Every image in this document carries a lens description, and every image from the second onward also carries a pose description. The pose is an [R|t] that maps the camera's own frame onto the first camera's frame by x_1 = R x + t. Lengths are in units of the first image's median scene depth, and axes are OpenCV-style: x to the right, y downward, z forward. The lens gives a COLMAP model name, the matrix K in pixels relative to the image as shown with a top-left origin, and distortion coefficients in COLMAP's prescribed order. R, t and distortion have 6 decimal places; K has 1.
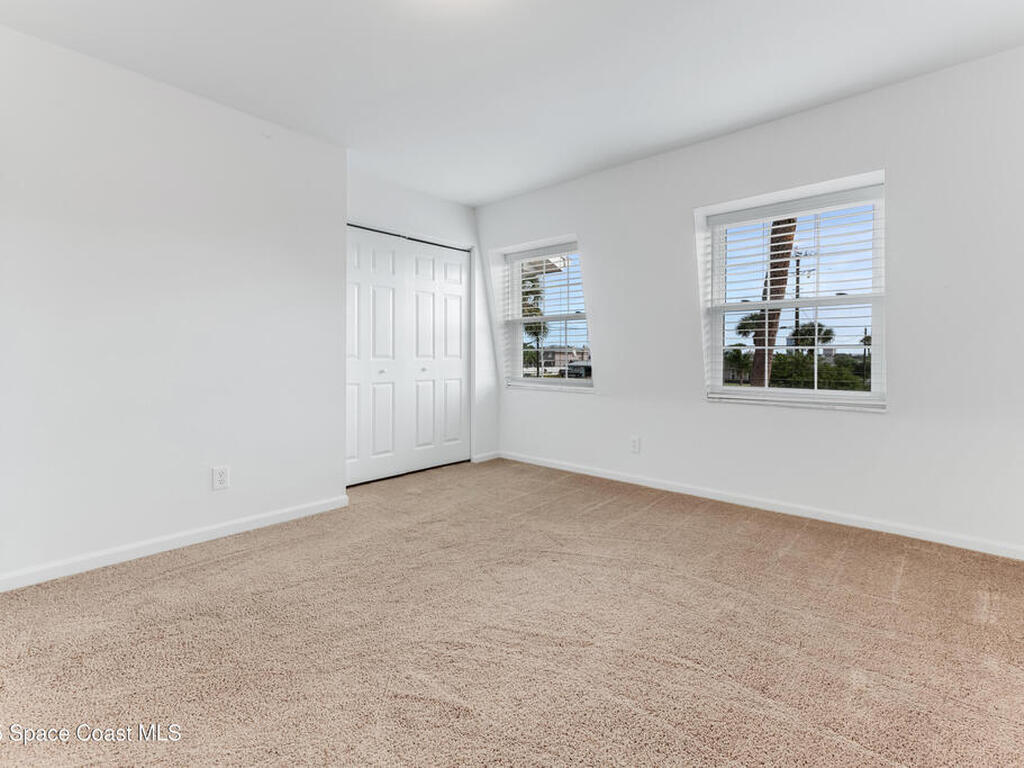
lens RADIAL K [[454.9, 0, 510.7], [0, 454.9, 368.5], [0, 0, 1]] dist [0.001604, 0.000144]
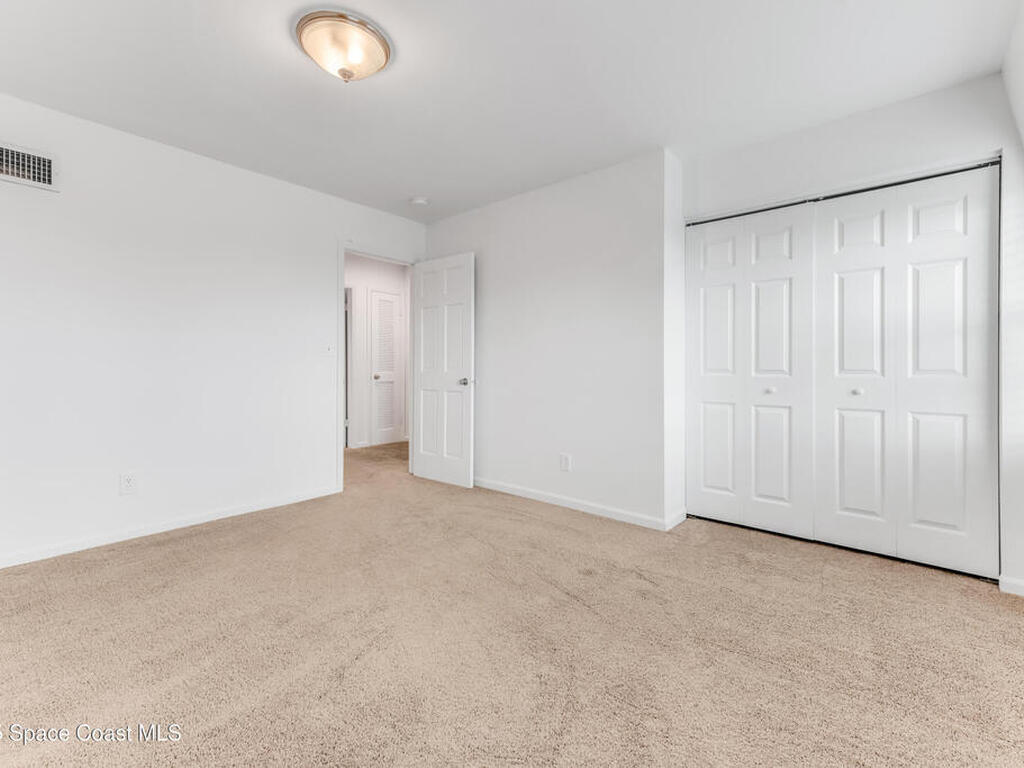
lens RADIAL K [[454.9, 0, 510.7], [0, 454.9, 368.5], [0, 0, 1]] dist [0.001604, 0.000144]
pose [[0.024506, 0.003766, -0.999693, 0.471925], [-0.022192, 0.999749, 0.003222, -0.024431], [0.999453, 0.022107, 0.024583, 0.549150]]
